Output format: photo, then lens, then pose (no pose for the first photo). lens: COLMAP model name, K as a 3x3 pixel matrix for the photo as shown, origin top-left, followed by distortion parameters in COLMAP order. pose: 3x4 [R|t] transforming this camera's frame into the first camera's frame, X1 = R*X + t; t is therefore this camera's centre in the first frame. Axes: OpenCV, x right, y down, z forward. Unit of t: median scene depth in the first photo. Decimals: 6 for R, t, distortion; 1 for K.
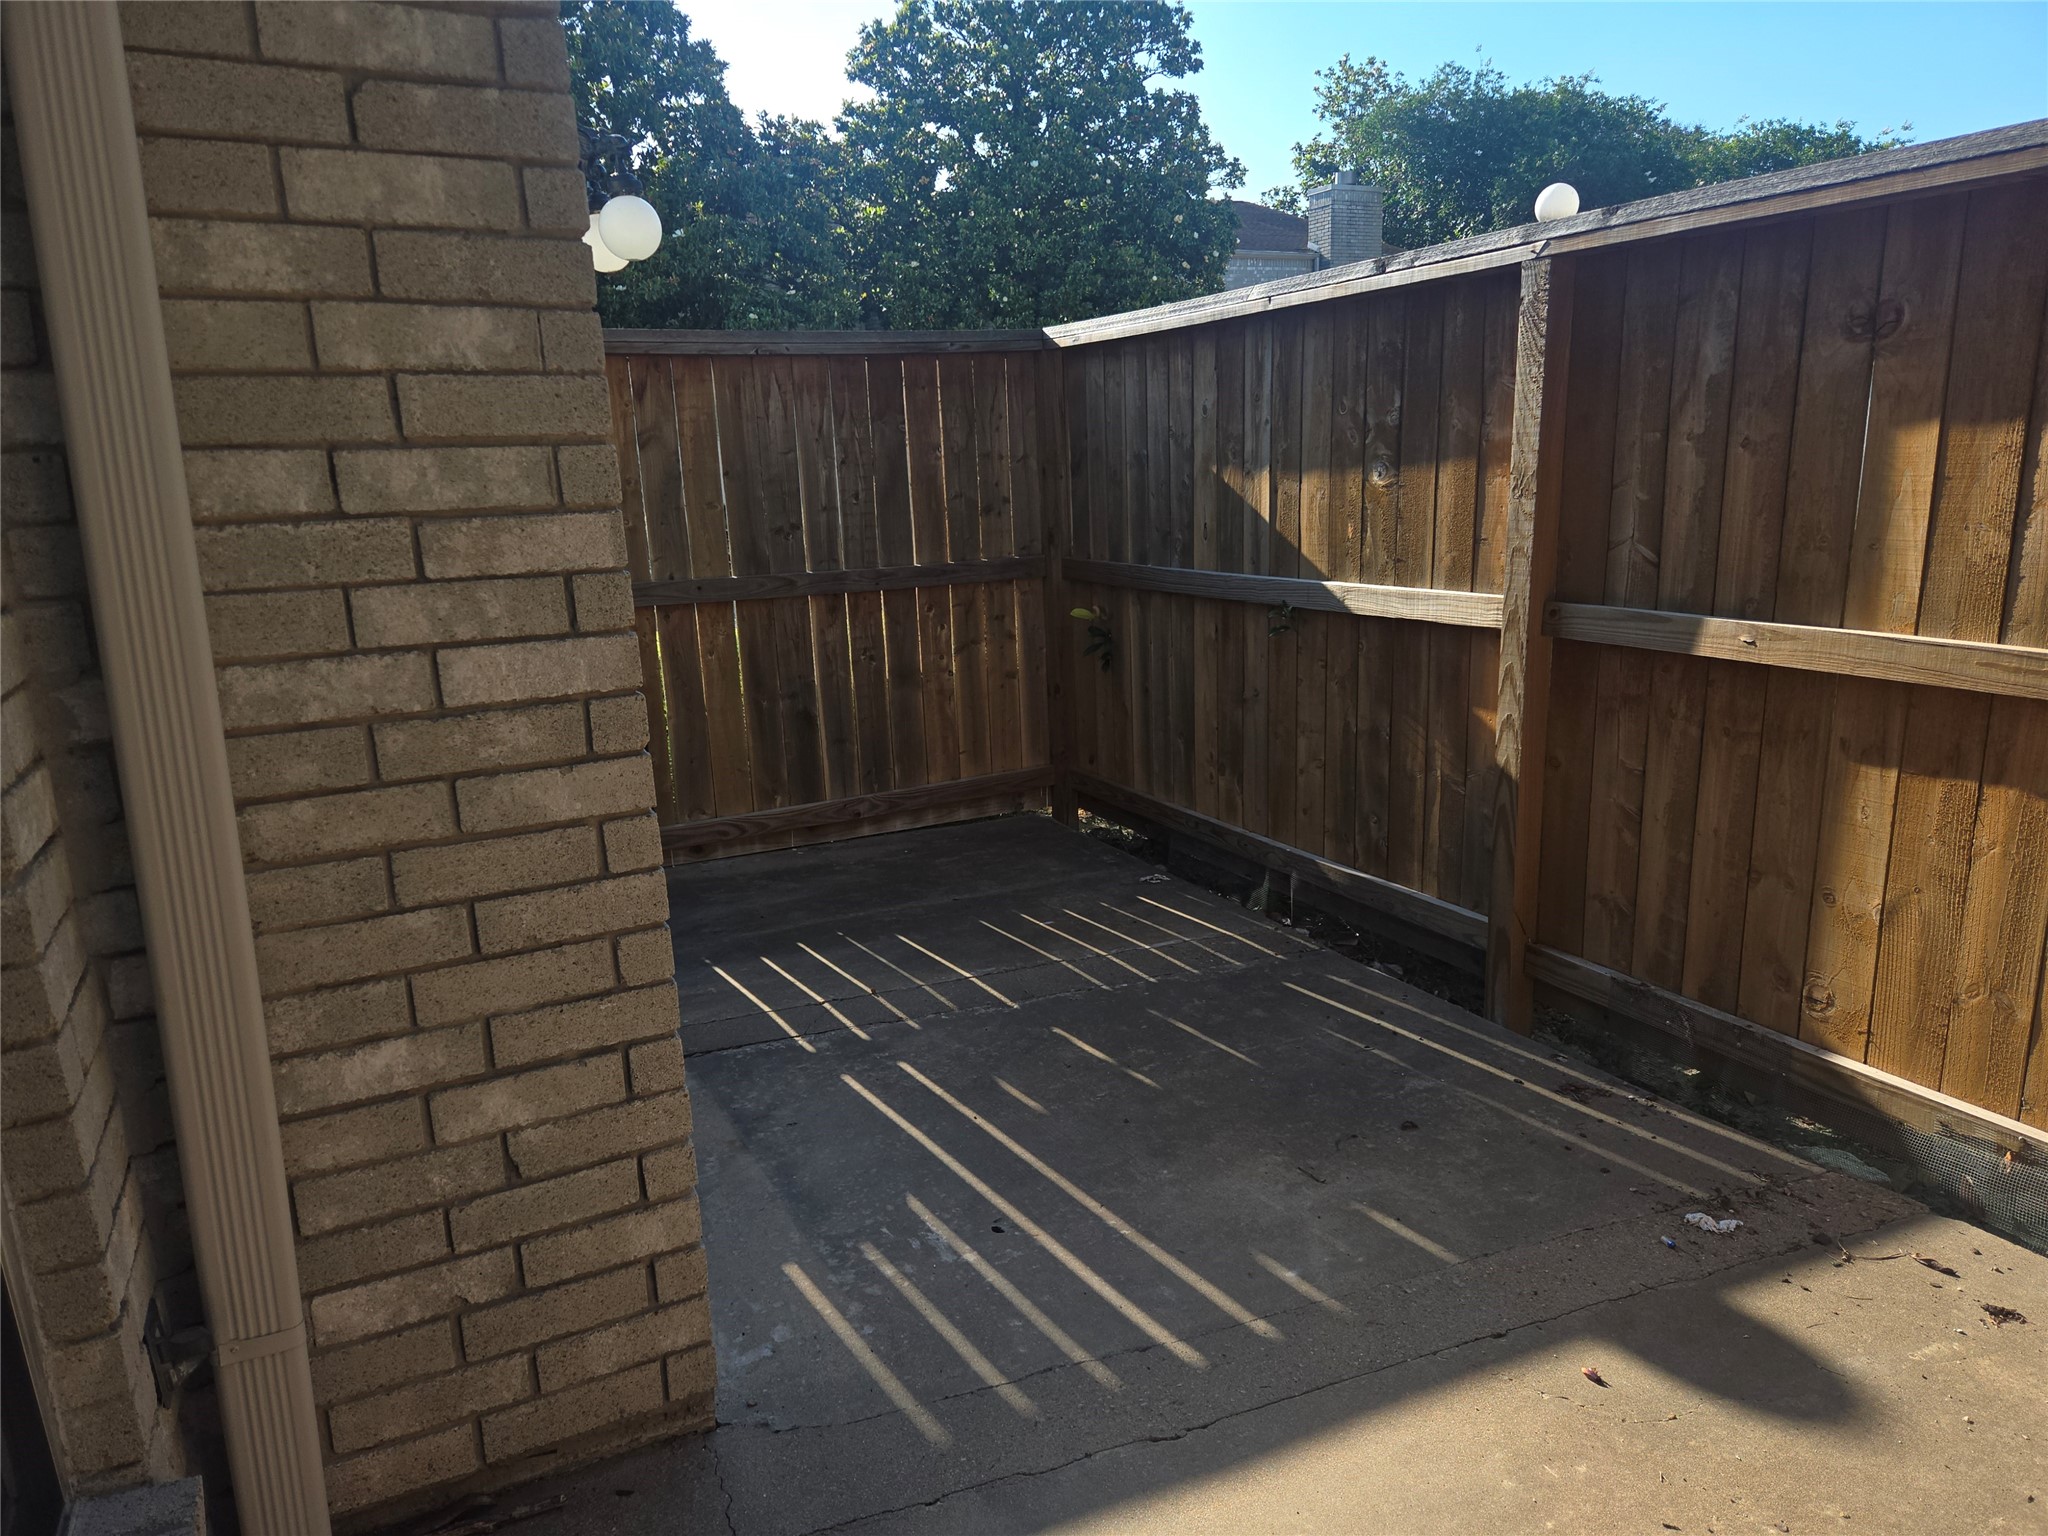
lens RADIAL K [[1344.4, 0, 1024.0], [0, 1344.4, 768.0], [0, 0, 1]] dist [0.079998, -0.069334]
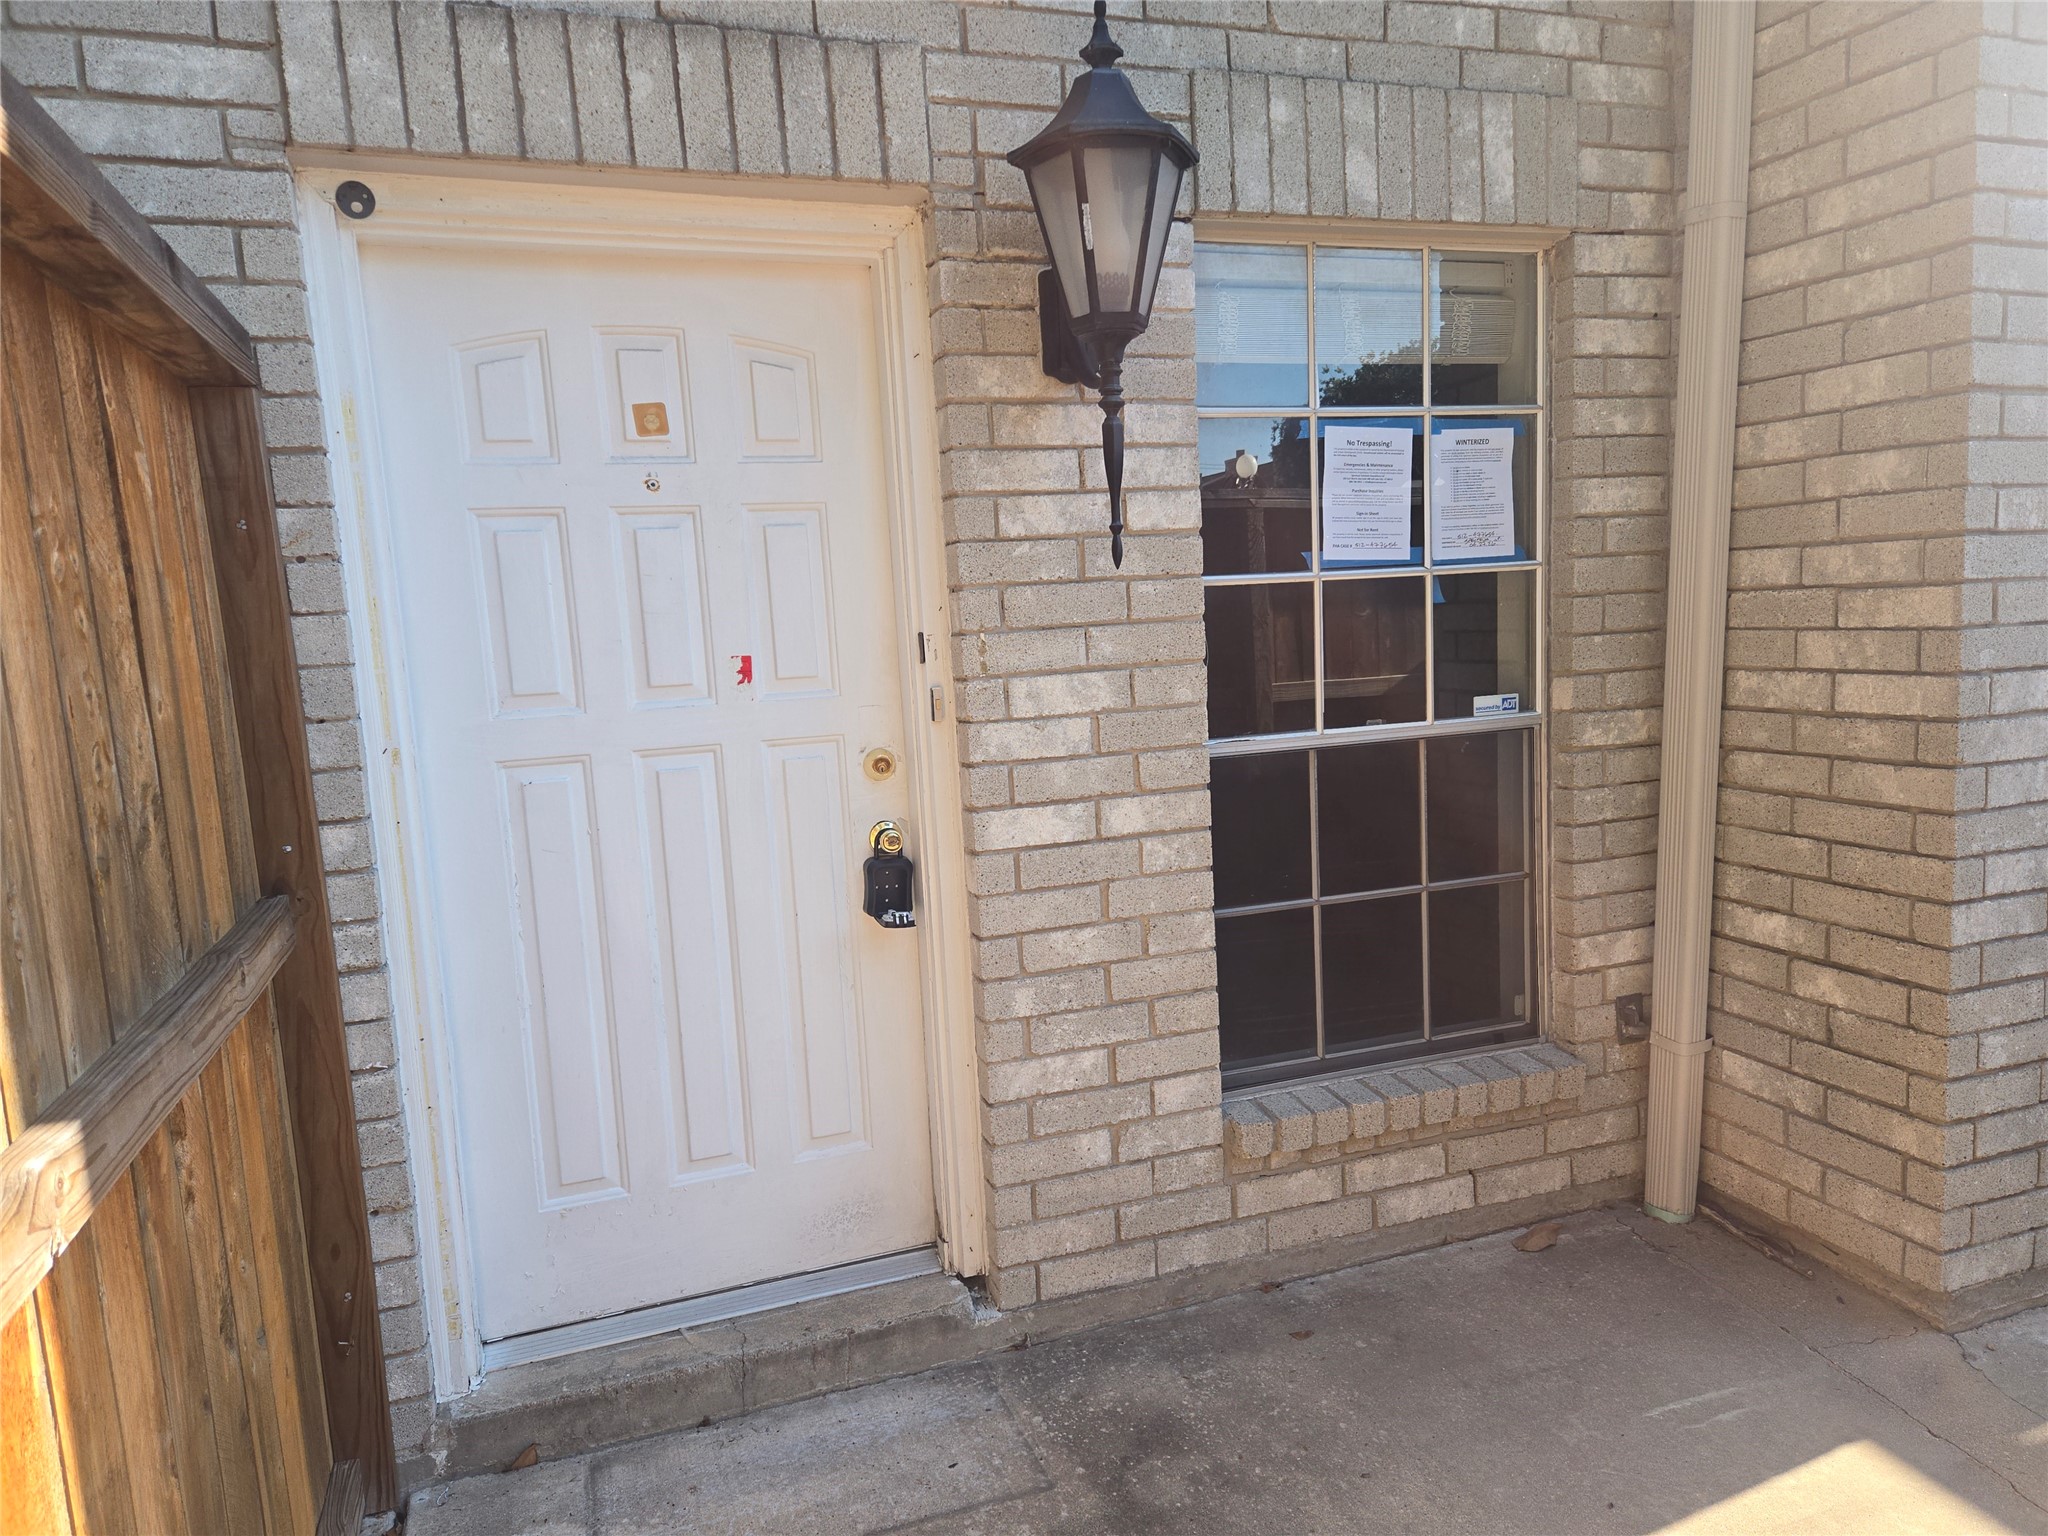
lens RADIAL K [[1344.4, 0, 1024.0], [0, 1344.4, 768.0], [0, 0, 1]] dist [0.079998, -0.069334]
pose [[-0.117138, 0.159214, -0.980270, 1.198860], [-0.167513, 0.969755, 0.177523, -0.103164], [0.978886, 0.185003, -0.086925, 0.254091]]
